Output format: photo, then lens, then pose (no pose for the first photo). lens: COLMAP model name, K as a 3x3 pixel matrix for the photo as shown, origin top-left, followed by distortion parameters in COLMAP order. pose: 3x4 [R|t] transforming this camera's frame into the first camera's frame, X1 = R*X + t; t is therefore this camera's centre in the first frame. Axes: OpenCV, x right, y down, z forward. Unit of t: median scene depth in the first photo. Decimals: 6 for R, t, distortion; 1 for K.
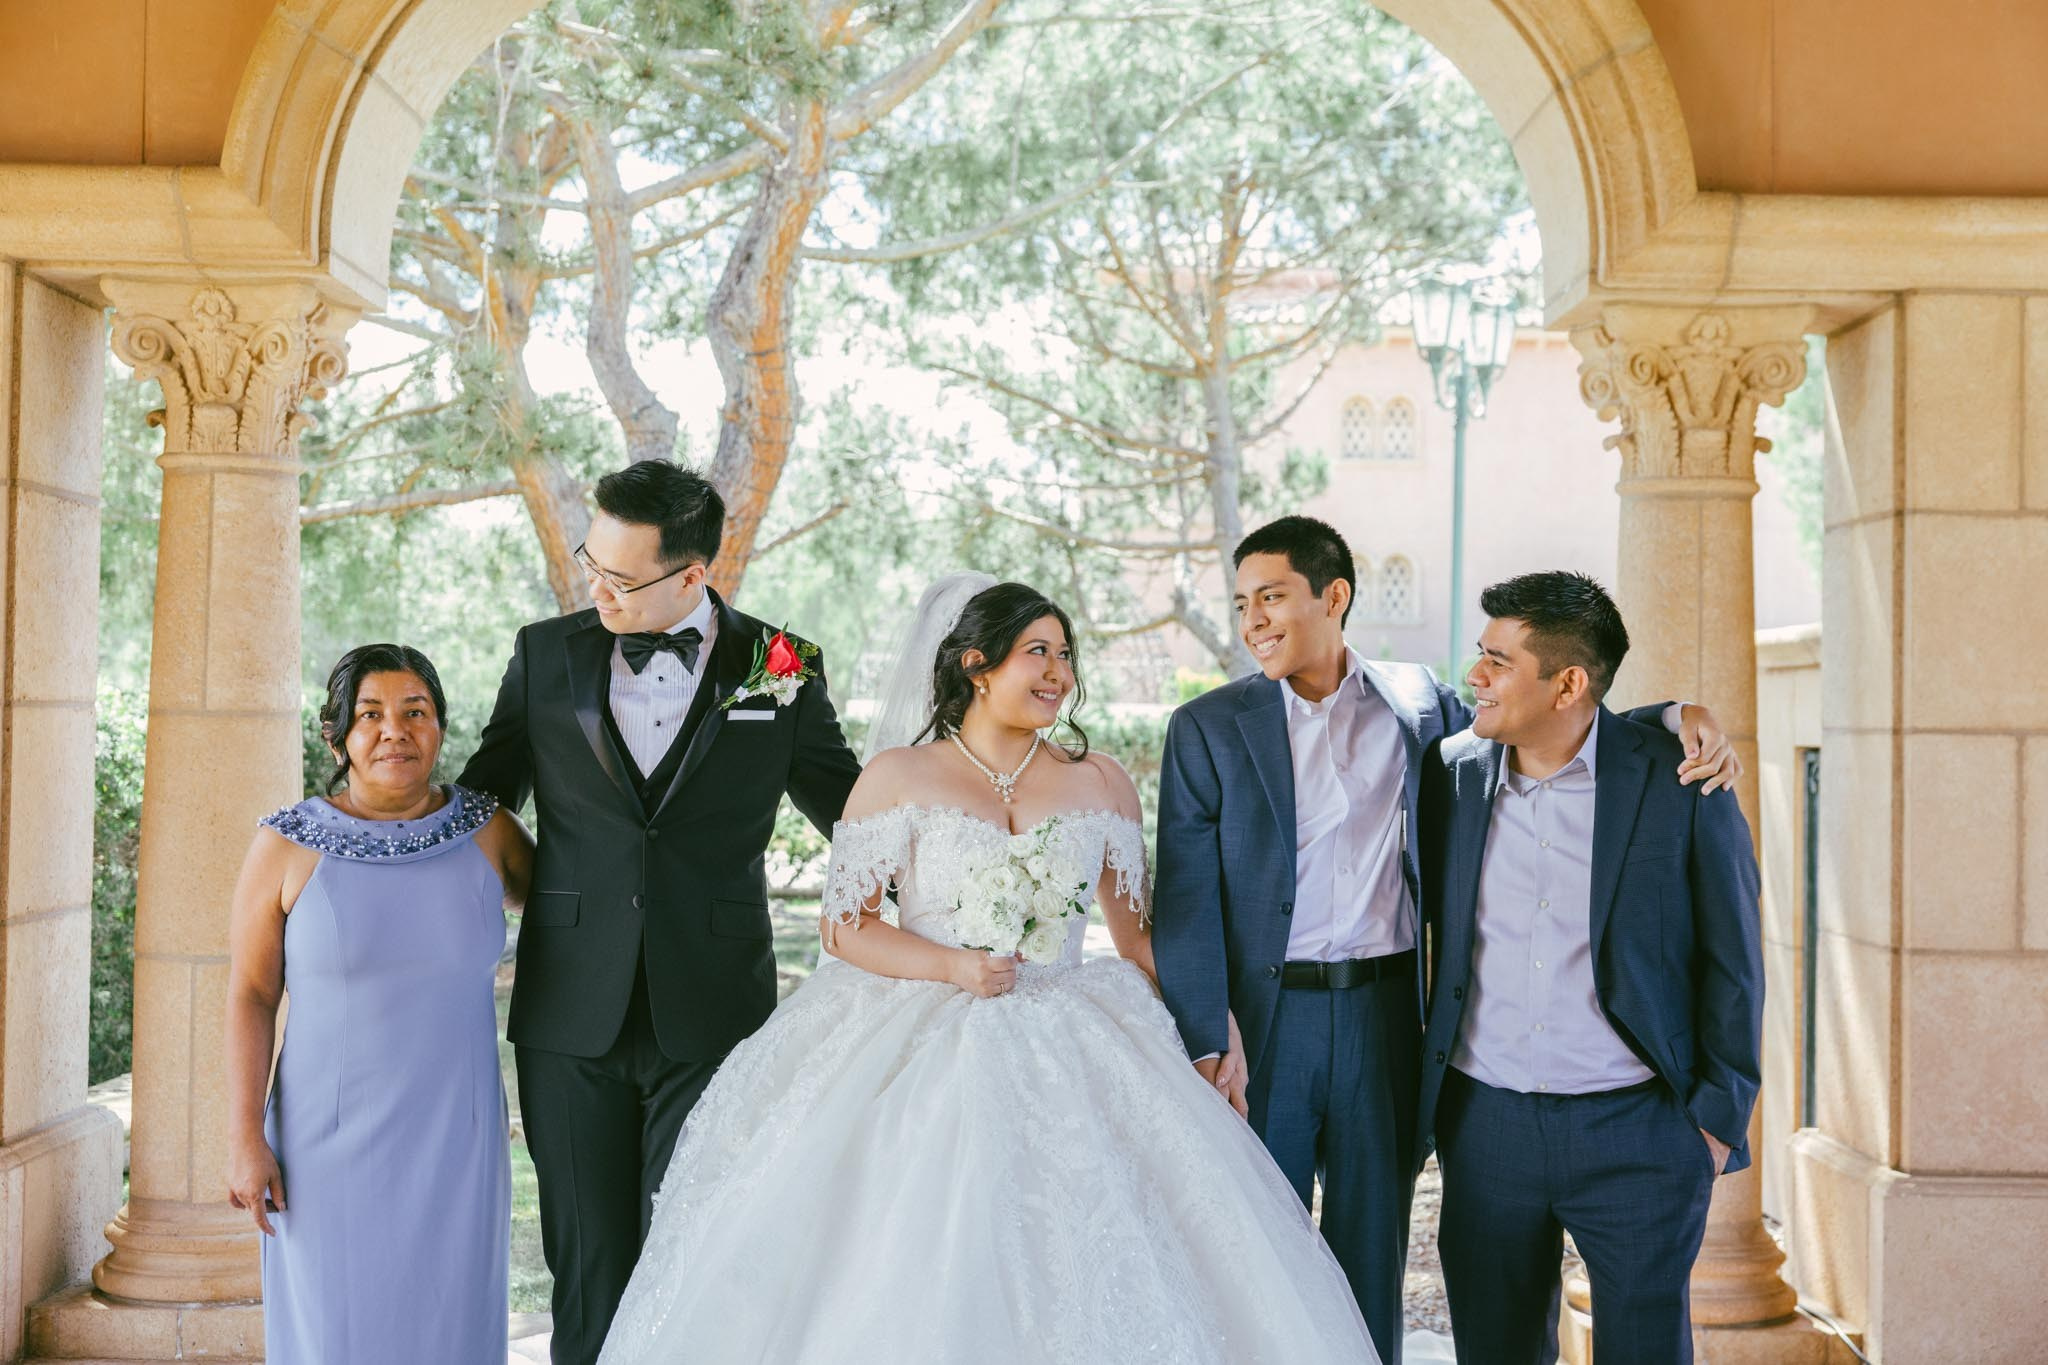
lens RADIAL K [[2846.1, 0, 1028.9], [0, 2846.1, 679.2], [0, 0, 1]] dist [0.027667, 0.037042]
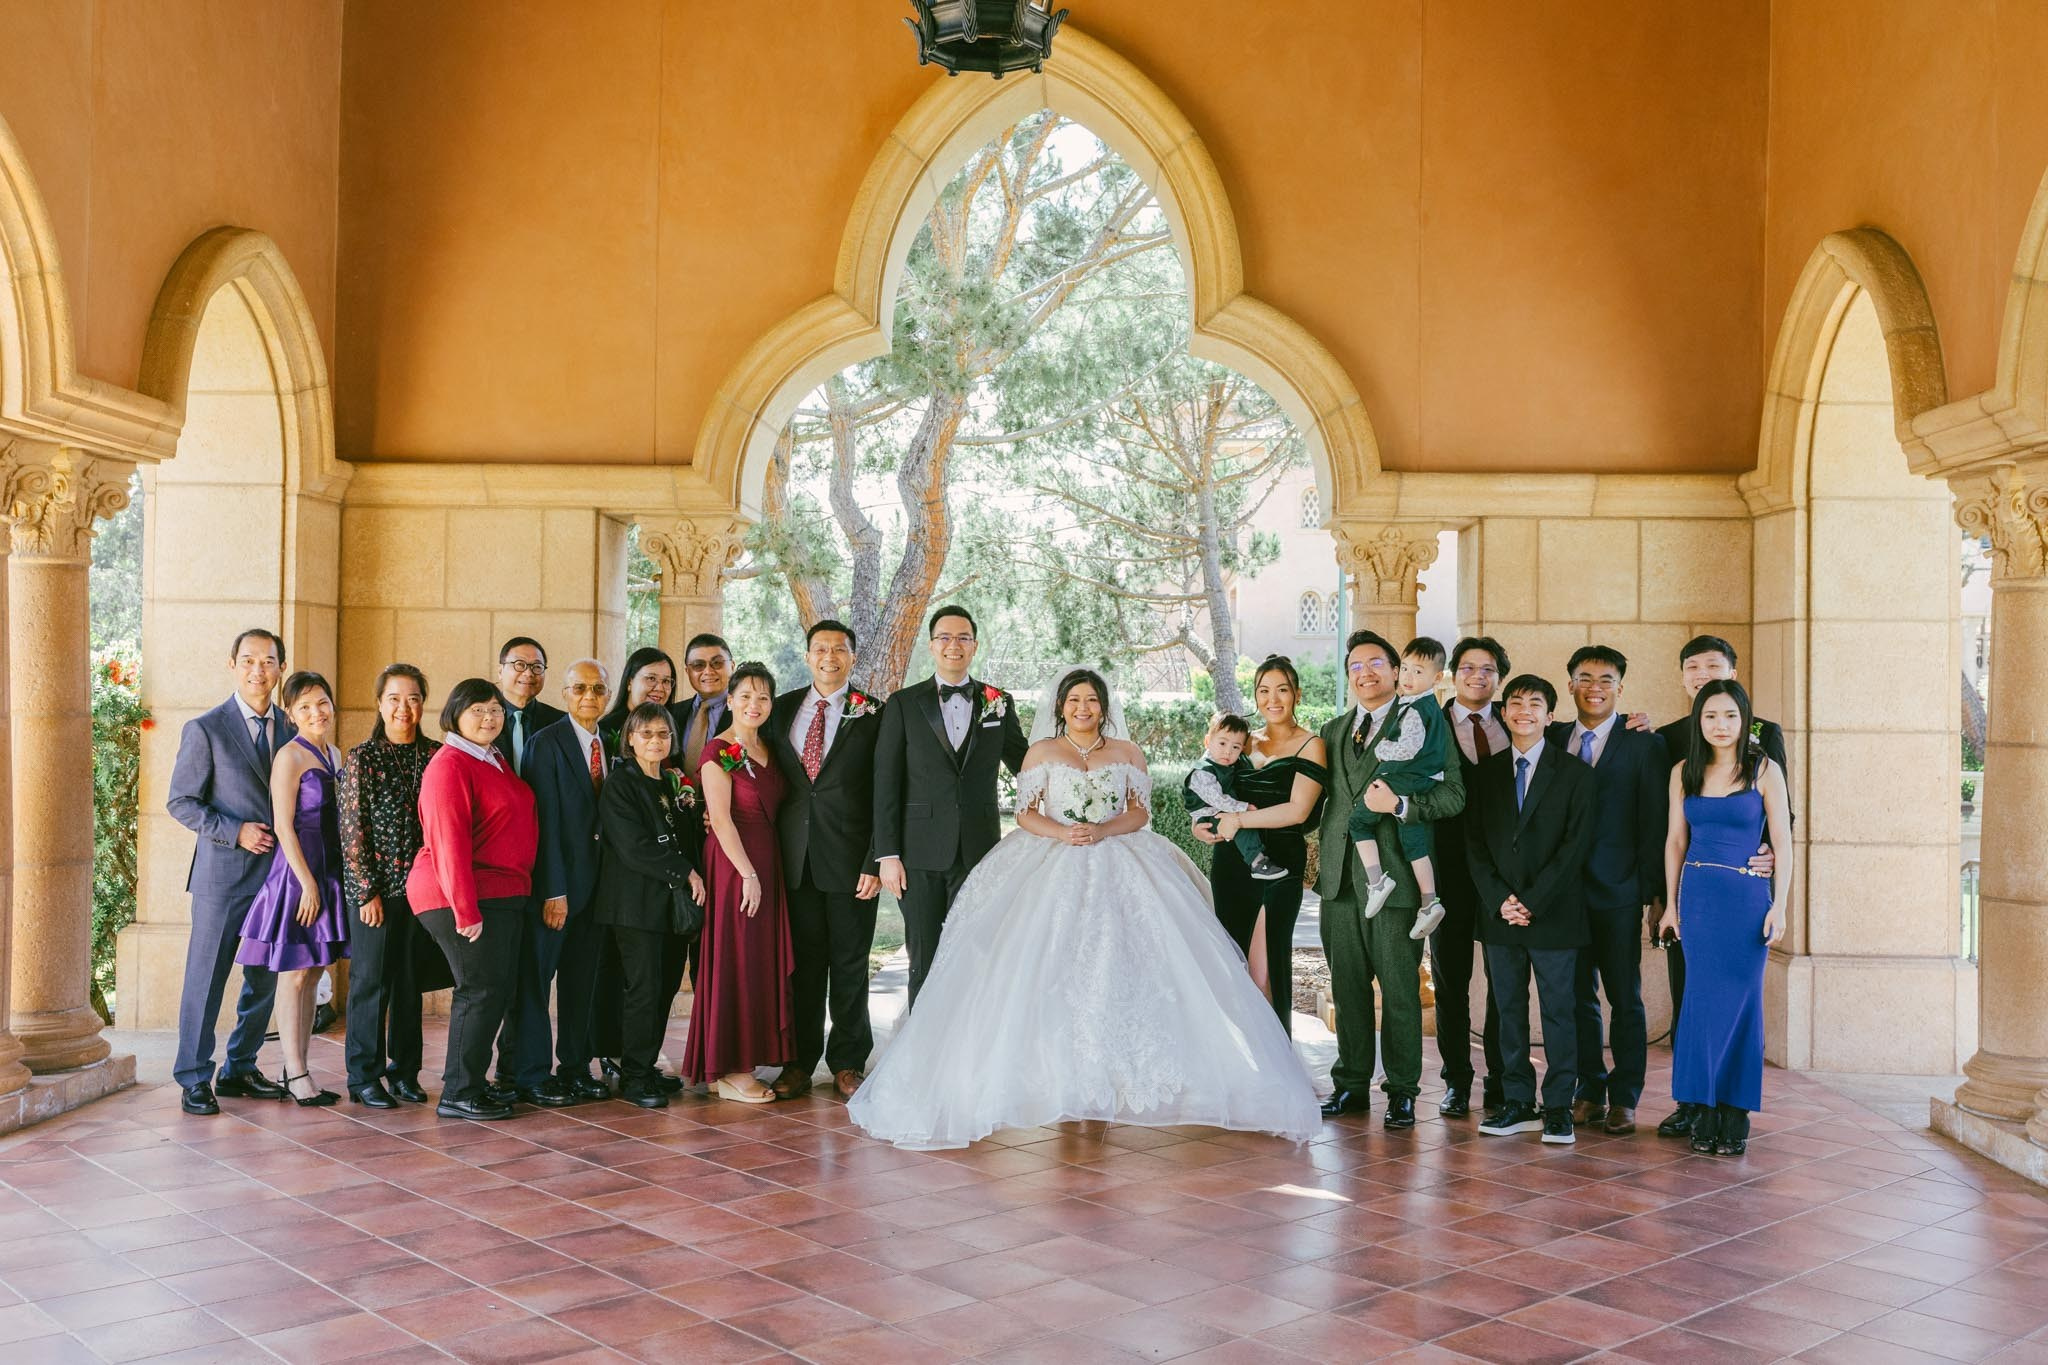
lens RADIAL K [[1965.9, 0, 996.8], [0, 1965.9, 679.7], [0, 0, 1]] dist [0.010442, -0.006308]
pose [[0.998573, -0.001936, -0.053374, 0.012349], [0.002268, 0.999978, 0.006165, -0.011963], [0.053361, -0.006277, 0.998556, -0.220036]]
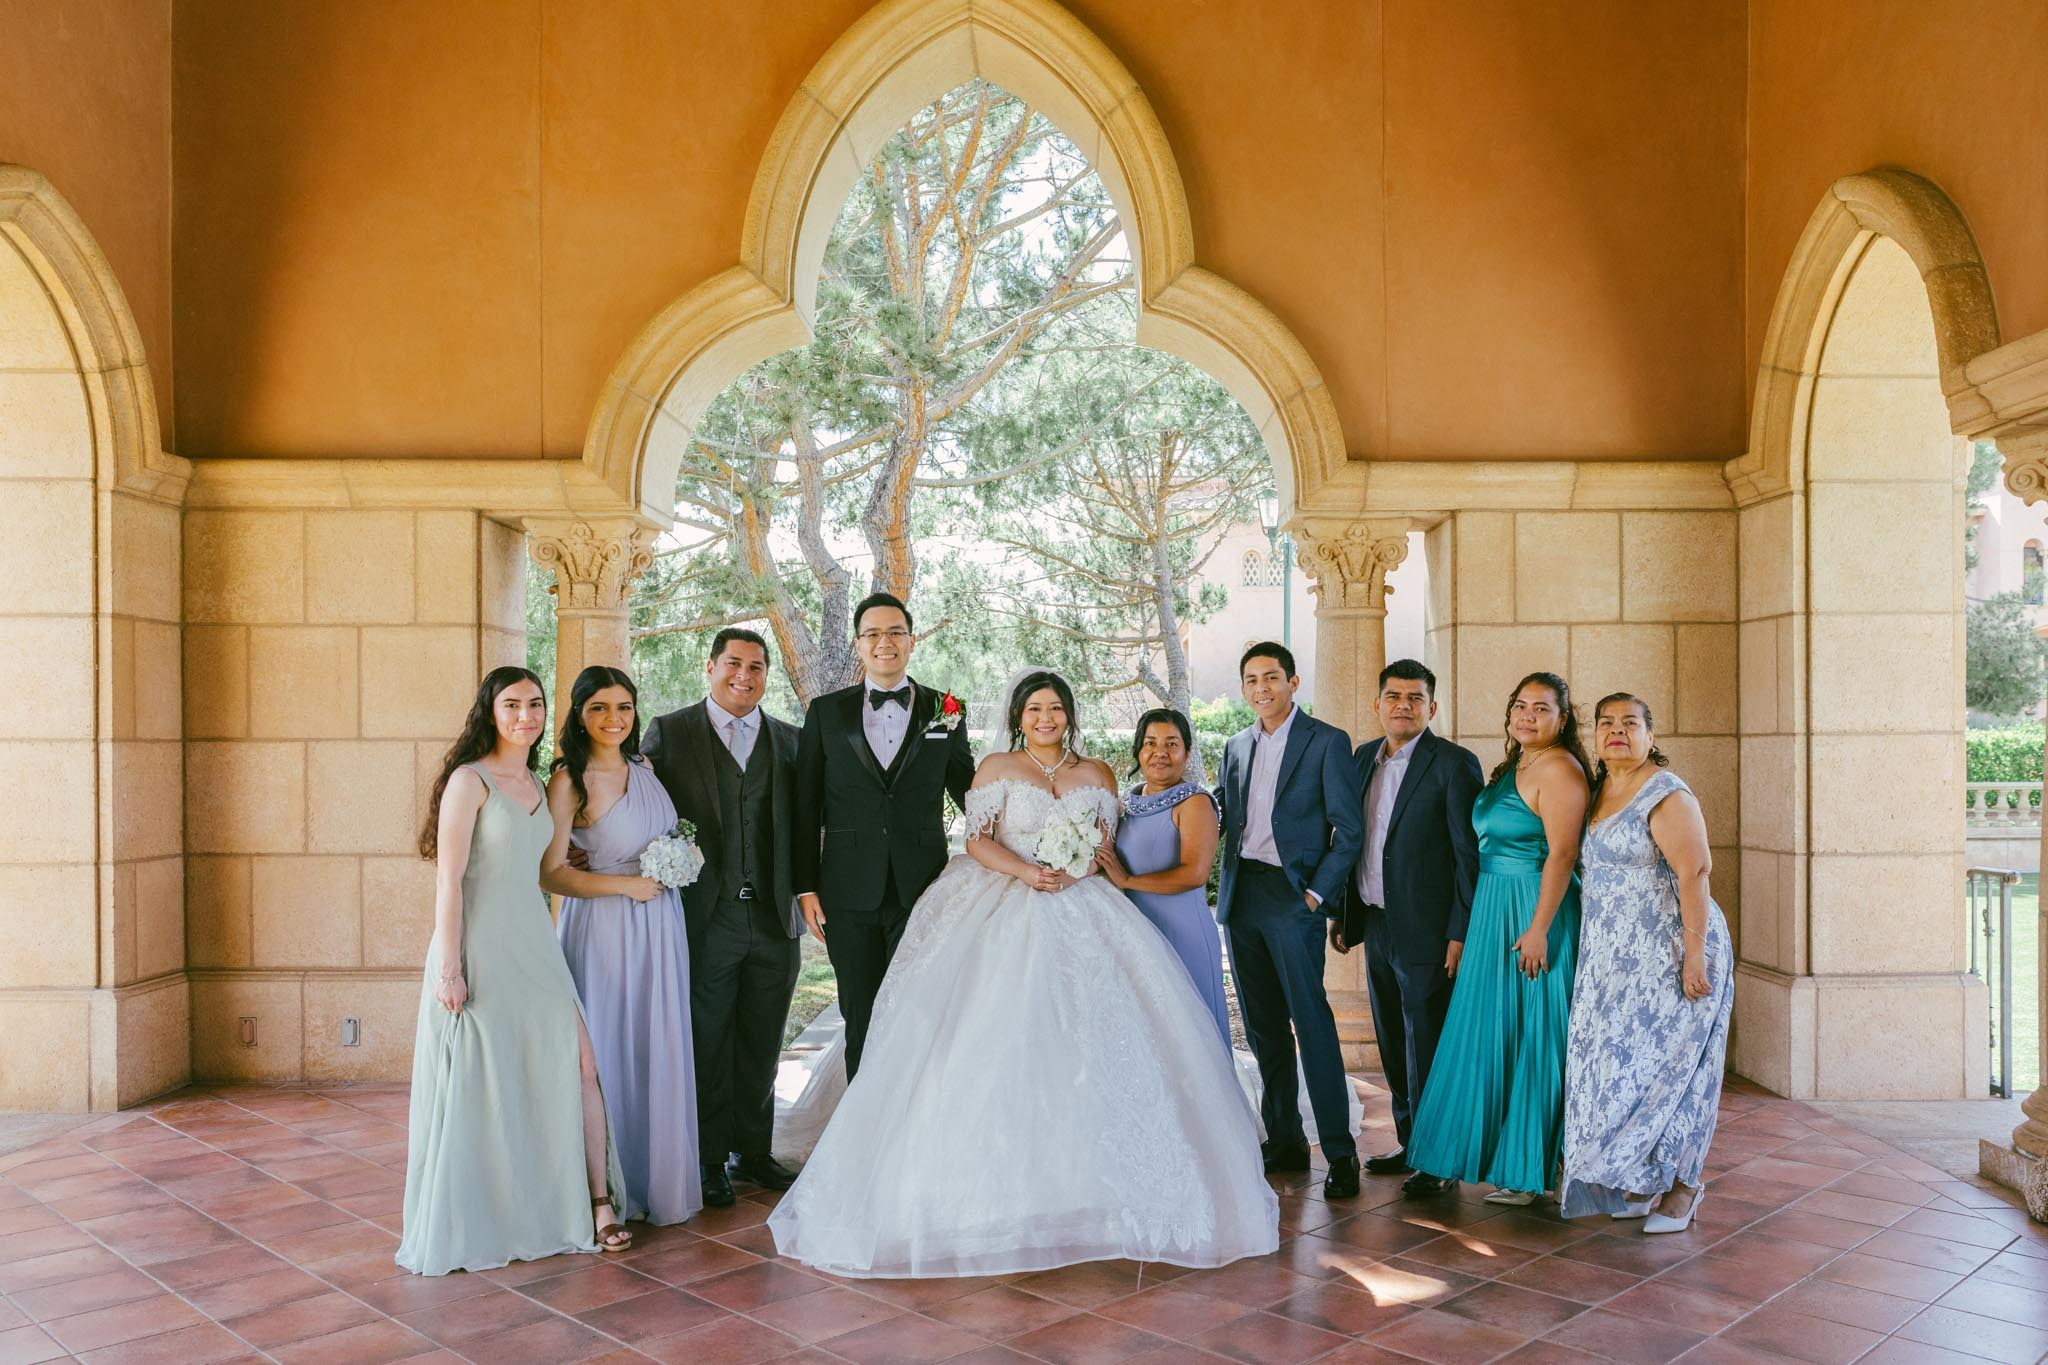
lens RADIAL K [[1640.8, 0, 1116.1], [0, 1640.8, 768.5], [0, 0, 1]] dist [-0.007937, -0.003455]
pose [[0.999557, -0.018941, 0.022940, 0.021863], [0.018171, 0.999279, 0.033332, -0.000647], [-0.023555, -0.032900, 0.999181, -0.055223]]
